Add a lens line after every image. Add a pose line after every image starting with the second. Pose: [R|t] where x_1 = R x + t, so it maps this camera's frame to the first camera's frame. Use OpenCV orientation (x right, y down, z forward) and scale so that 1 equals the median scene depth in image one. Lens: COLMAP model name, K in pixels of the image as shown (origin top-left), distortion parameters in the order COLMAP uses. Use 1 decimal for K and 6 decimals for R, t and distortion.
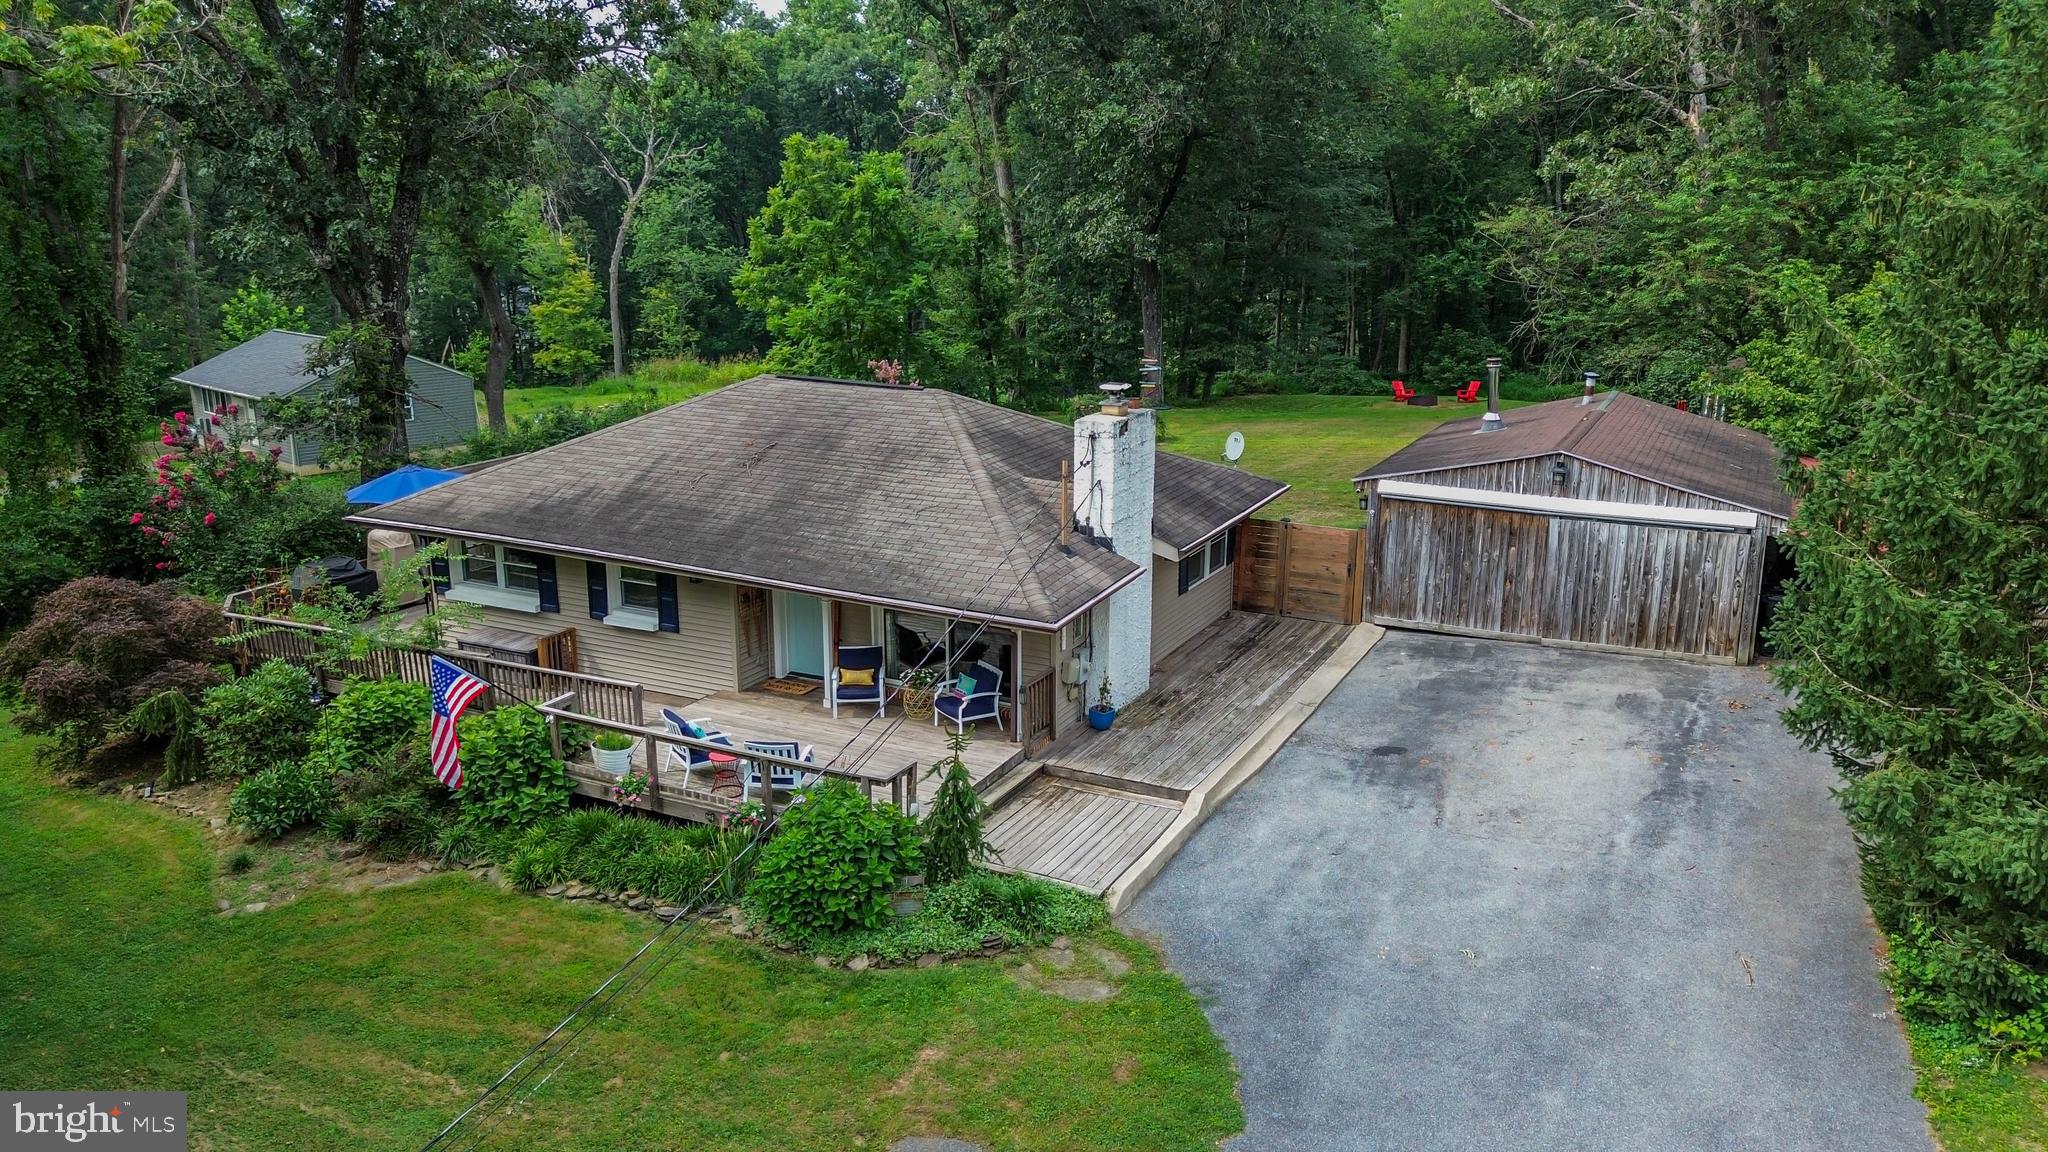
lens RADIAL K [[1443.1, 0, 1022.3], [0, 1443.1, 583.9], [0, 0, 1]] dist [0.060545, -0.064079]
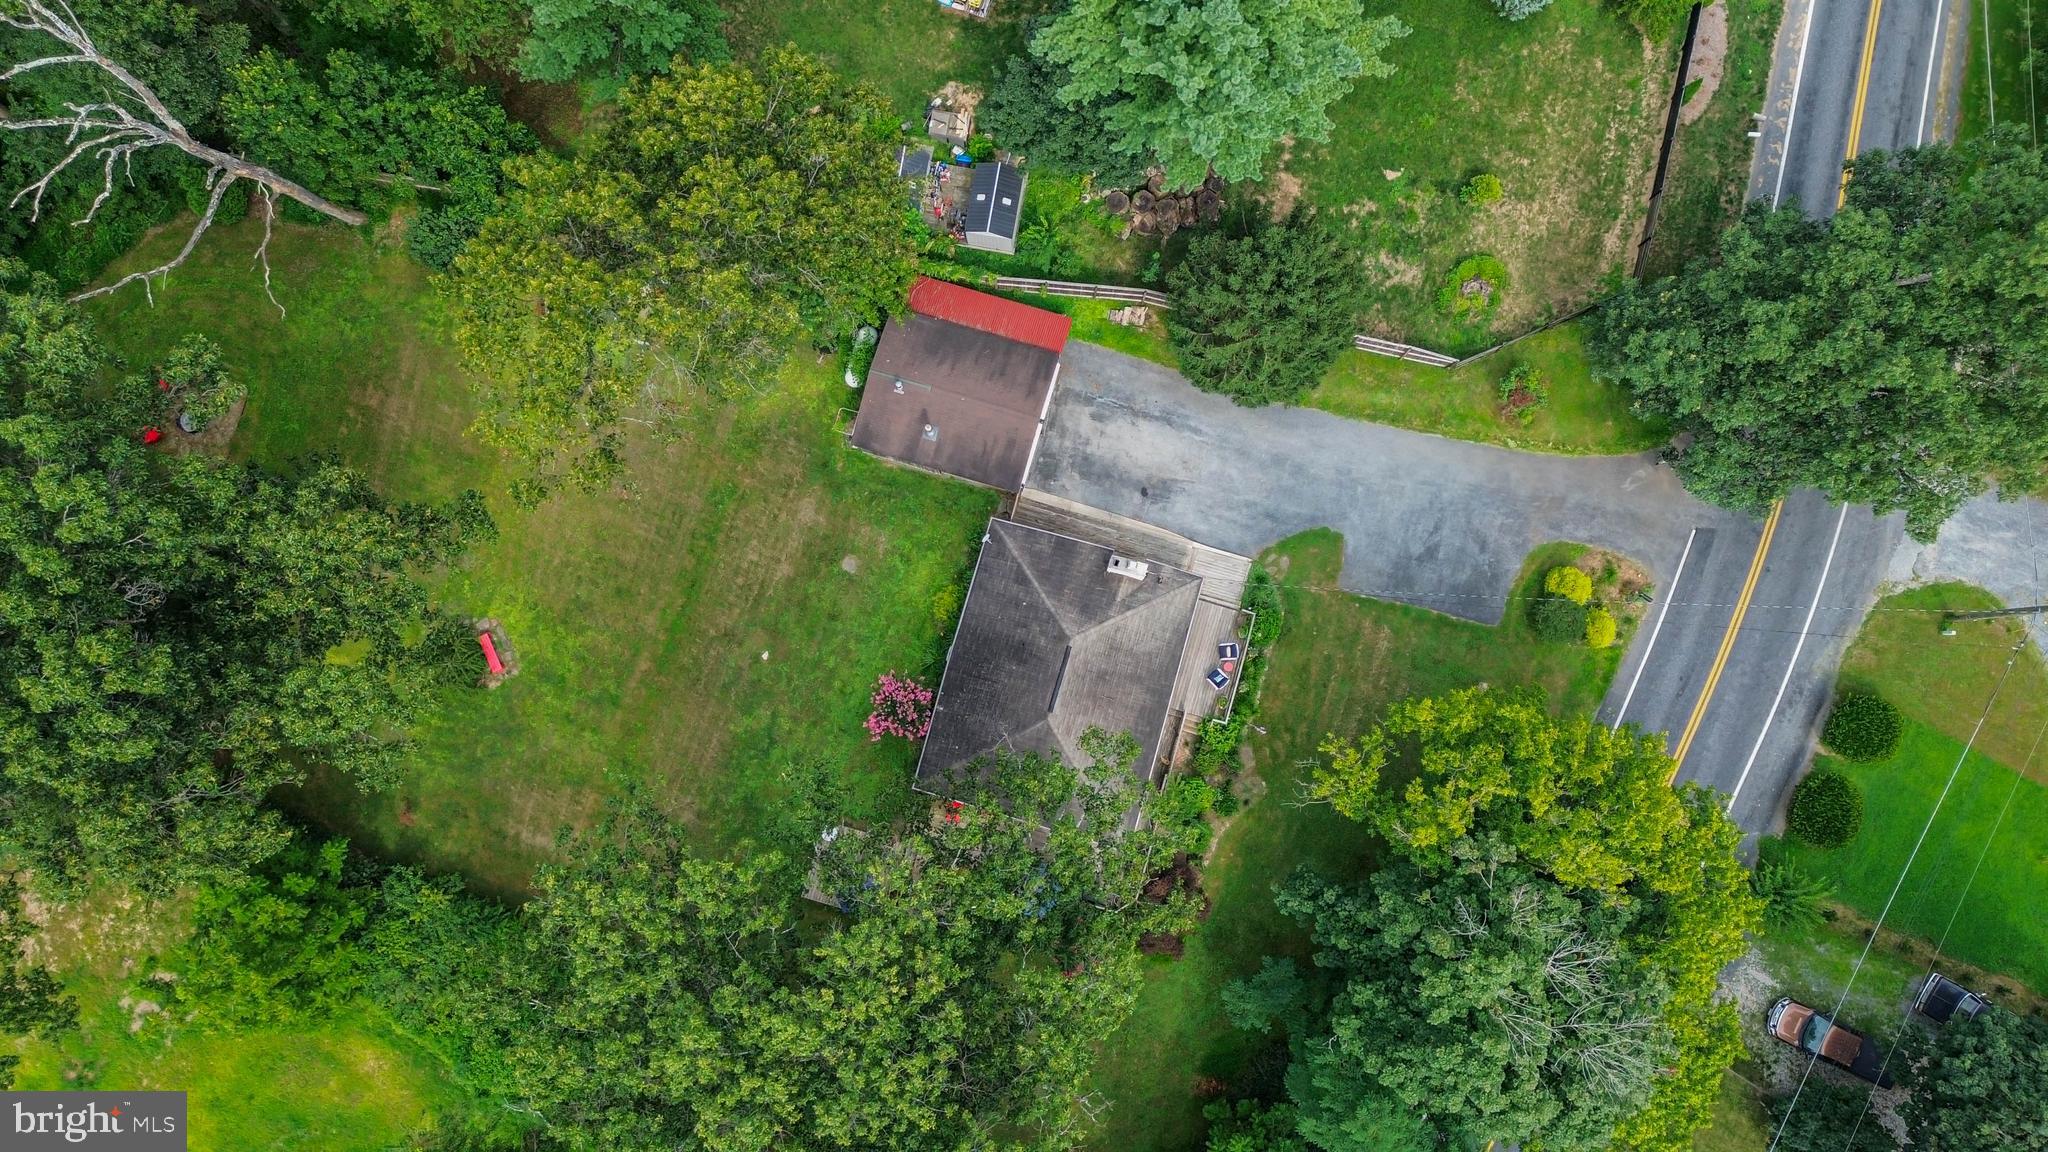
lens RADIAL K [[1443.1, 0, 1024.6], [0, 1443.1, 575.3], [0, 0, 1]] dist [0.060545, -0.064079]
pose [[-0.188206, -0.975532, 0.113648, -0.272242], [0.267127, 0.060508, 0.961760, -3.264412], [-0.945104, 0.211368, 0.249202, 0.480107]]
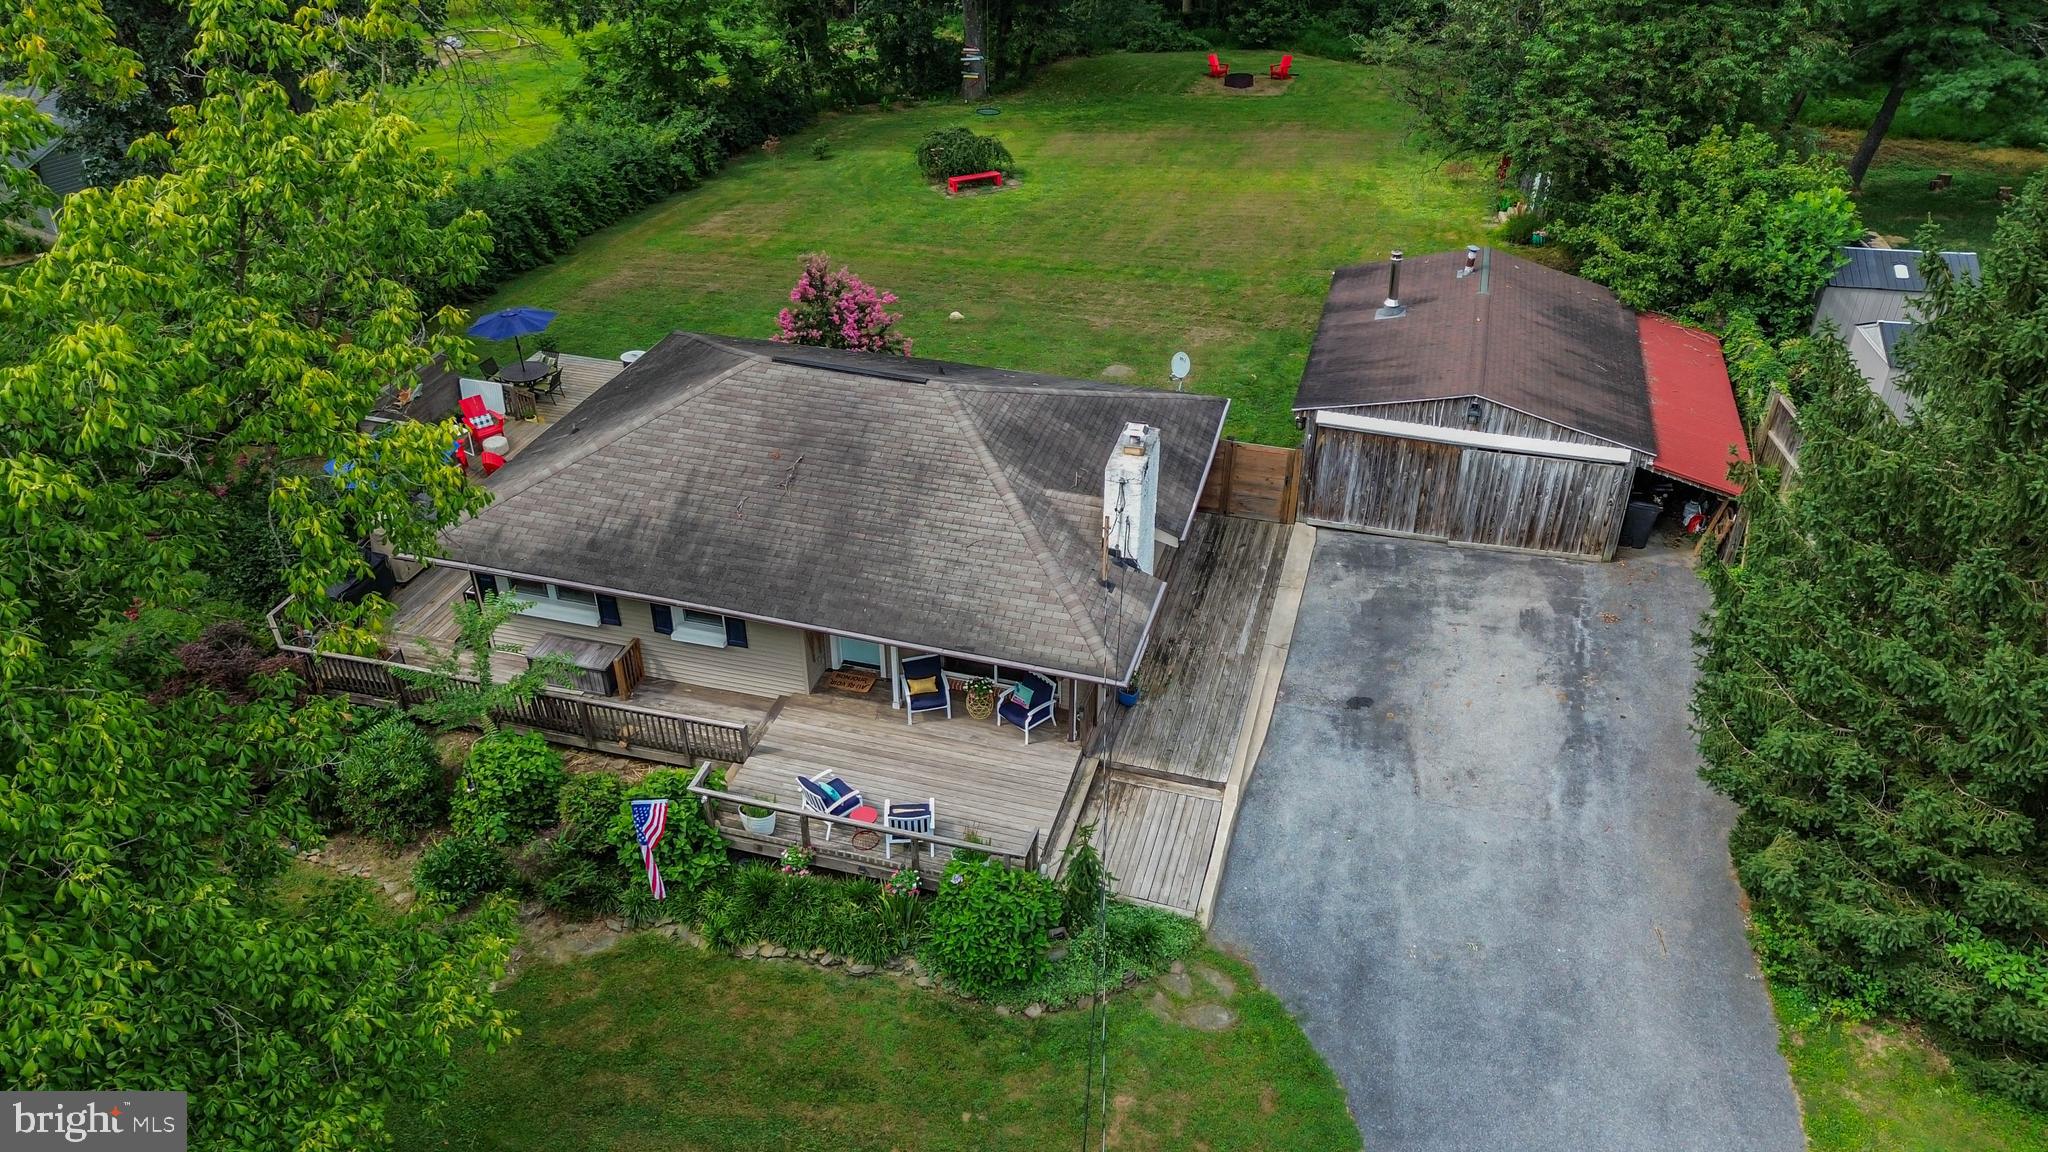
lens RADIAL K [[1443.1, 0, 1017.1], [0, 1443.1, 578.3], [0, 0, 1]] dist [0.060545, -0.064079]
pose [[0.982076, -0.105426, 0.156242, -0.225575], [0.051023, 0.946691, 0.318078, -0.408320], [-0.181447, -0.304405, 0.935101, -0.081540]]
